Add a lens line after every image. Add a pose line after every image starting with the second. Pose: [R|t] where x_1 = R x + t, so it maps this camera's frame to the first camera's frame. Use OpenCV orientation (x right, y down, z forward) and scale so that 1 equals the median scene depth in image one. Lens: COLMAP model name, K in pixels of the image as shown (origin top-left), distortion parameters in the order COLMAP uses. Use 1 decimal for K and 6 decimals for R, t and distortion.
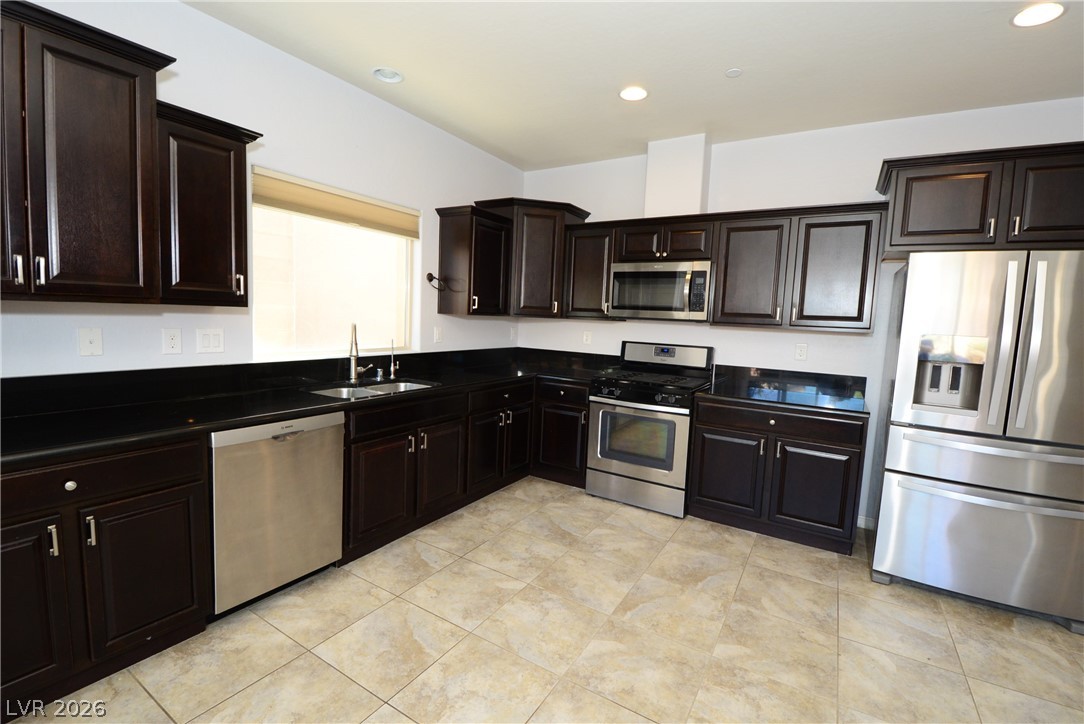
lens RADIAL K [[473.1, 0, 543.9], [0, 473.1, 359.8], [0, 0, 1]] dist [0.004574, -0.015037]
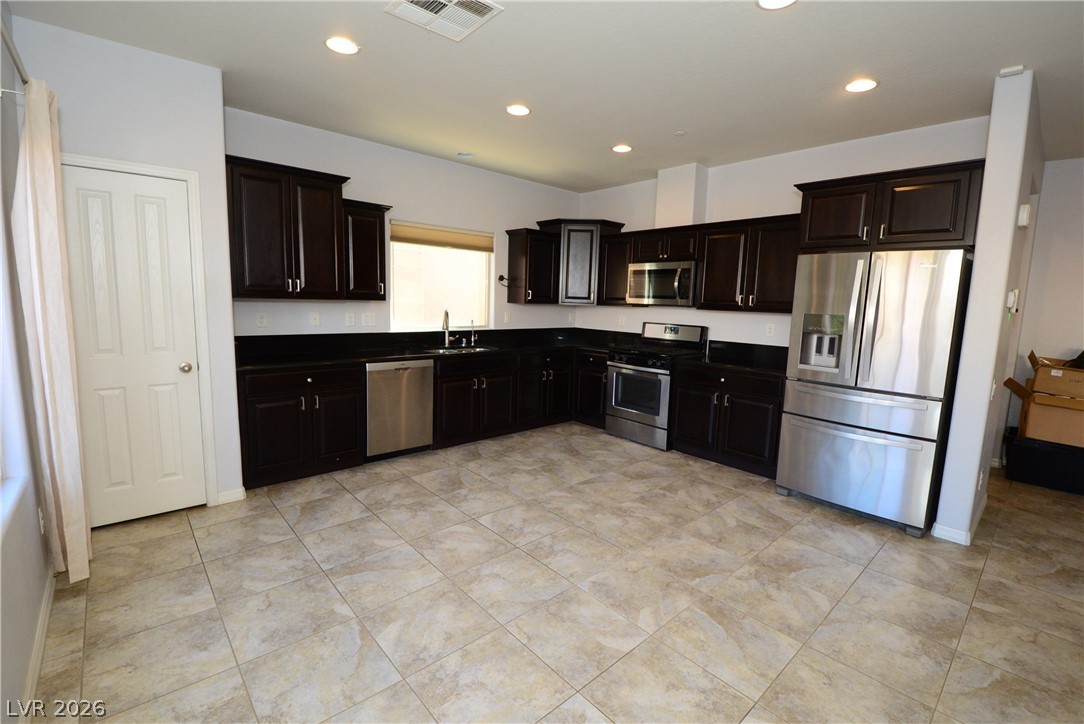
lens RADIAL K [[473.1, 0, 544.2], [0, 473.1, 359.7], [0, 0, 1]] dist [0.004574, -0.015037]
pose [[0.958912, 0.022202, -0.282832, 0.440169], [-0.015449, 0.999540, 0.026084, 0.054252], [0.283282, -0.020643, 0.958815, -0.533028]]
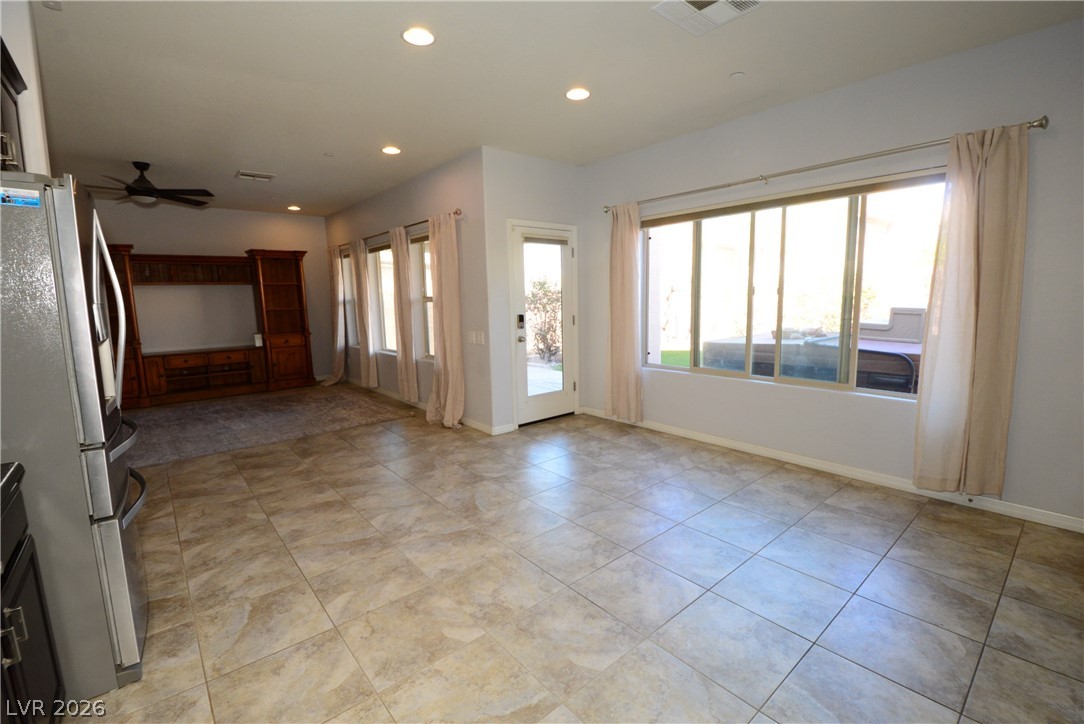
lens RADIAL K [[473.1, 0, 545.3], [0, 473.1, 358.1], [0, 0, 1]] dist [0.004574, -0.015037]
pose [[-0.951083, -0.063310, 0.302380, -0.017705], [0.009266, 0.972491, 0.232757, -0.123158], [-0.308798, 0.224173, -0.924332, 1.364971]]
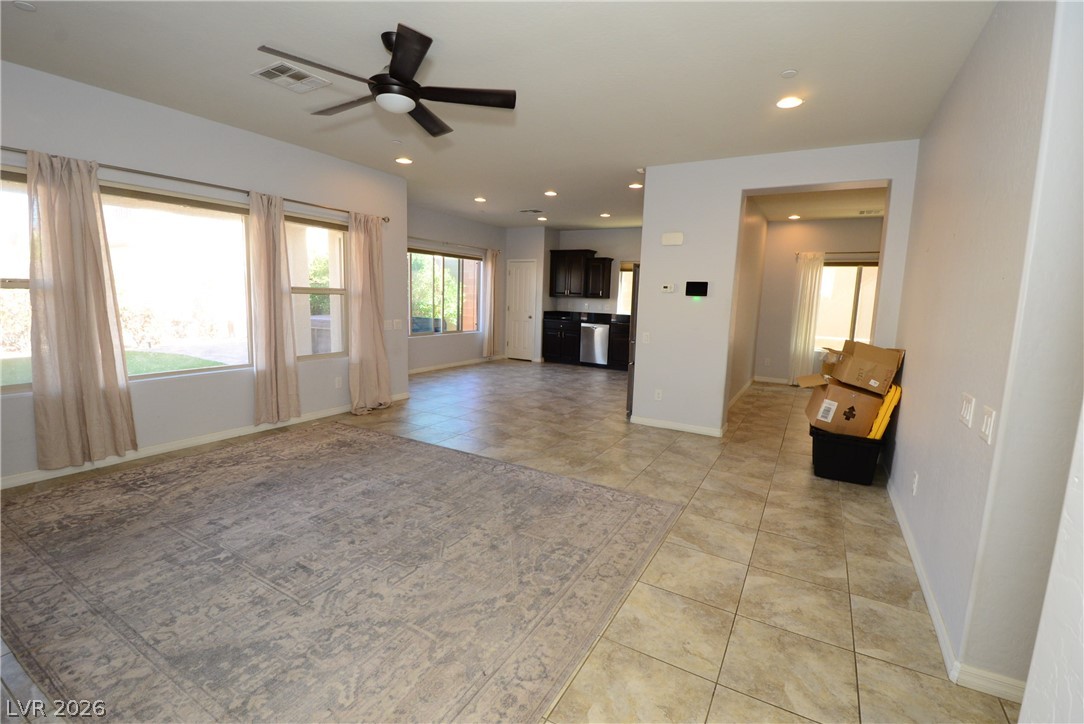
lens RADIAL K [[473.1, 0, 546.4], [0, 473.1, 359.4], [0, 0, 1]] dist [0.004574, -0.015037]
pose [[0.030160, 0.092245, -0.995280, 3.191821], [-0.126146, 0.988122, 0.087759, 0.103492], [0.991553, 0.122904, 0.041438, 0.347006]]
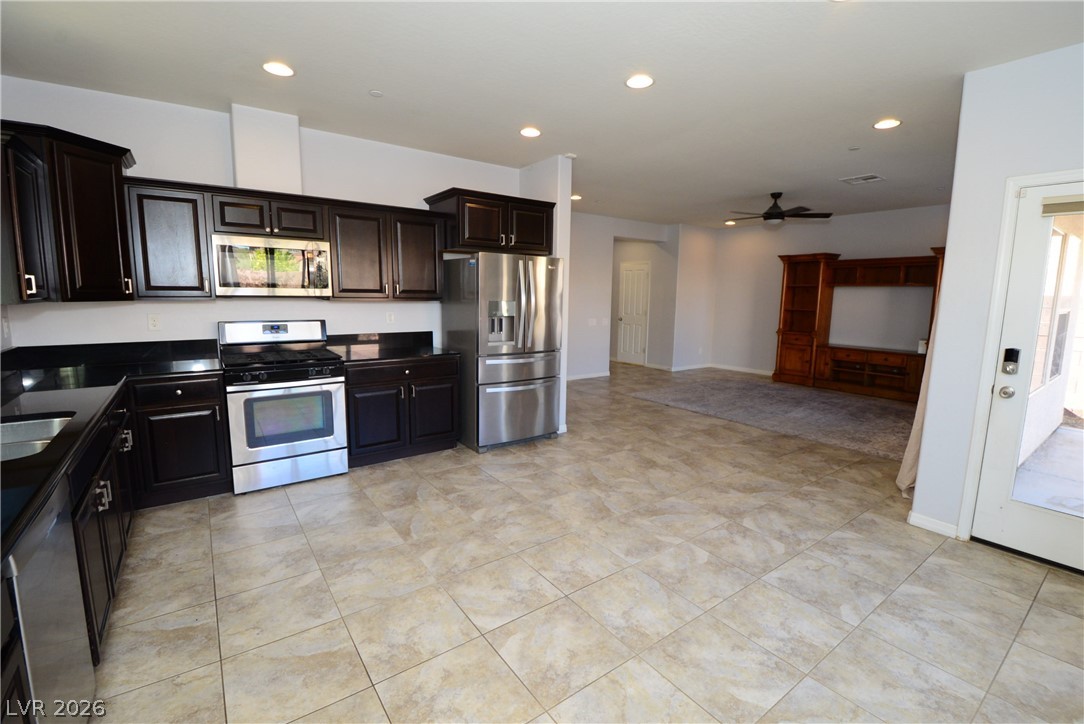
lens RADIAL K [[473.1, 0, 545.8], [0, 473.1, 359.9], [0, 0, 1]] dist [0.004574, -0.015037]
pose [[0.378014, -0.165878, 0.910818, -0.676271], [0.088803, 0.985778, 0.142674, -0.066709], [-0.921531, 0.026951, 0.387368, 0.146331]]
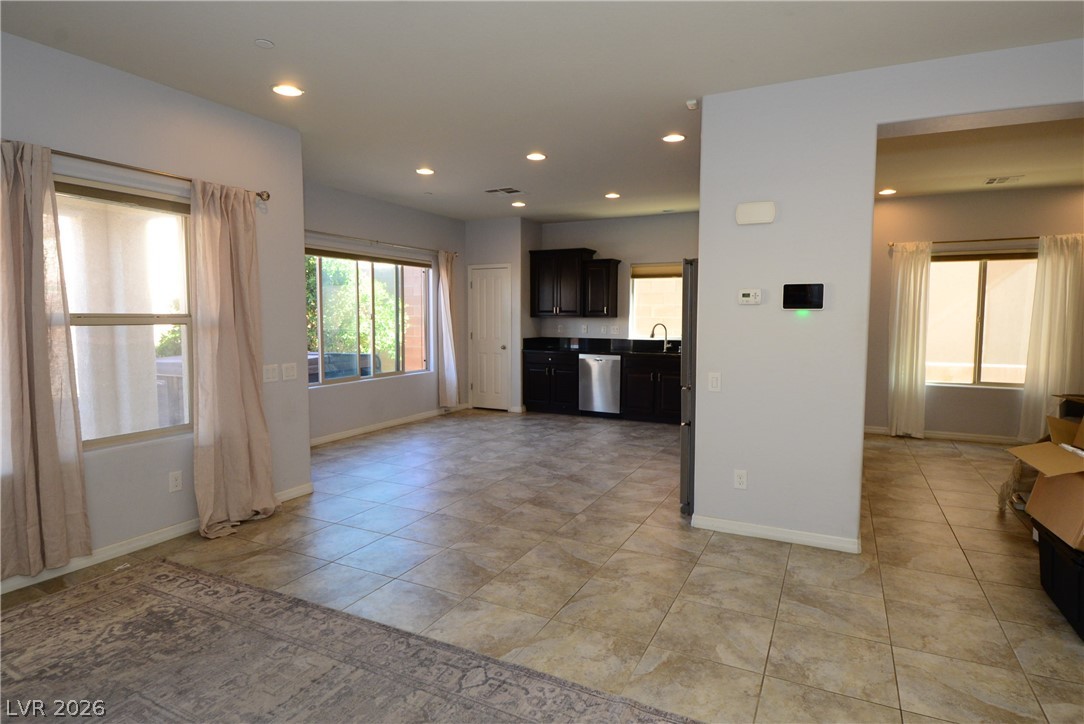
lens RADIAL K [[581.2, 0, 548.6], [0, 581.2, 359.8], [0, 0, 1]] dist [-0.003941, -0.007319]
pose [[0.088496, 0.032545, -0.995545, 2.587621], [-0.094495, 0.995233, 0.024135, 0.084169], [0.991584, 0.091938, 0.091150, 0.290758]]
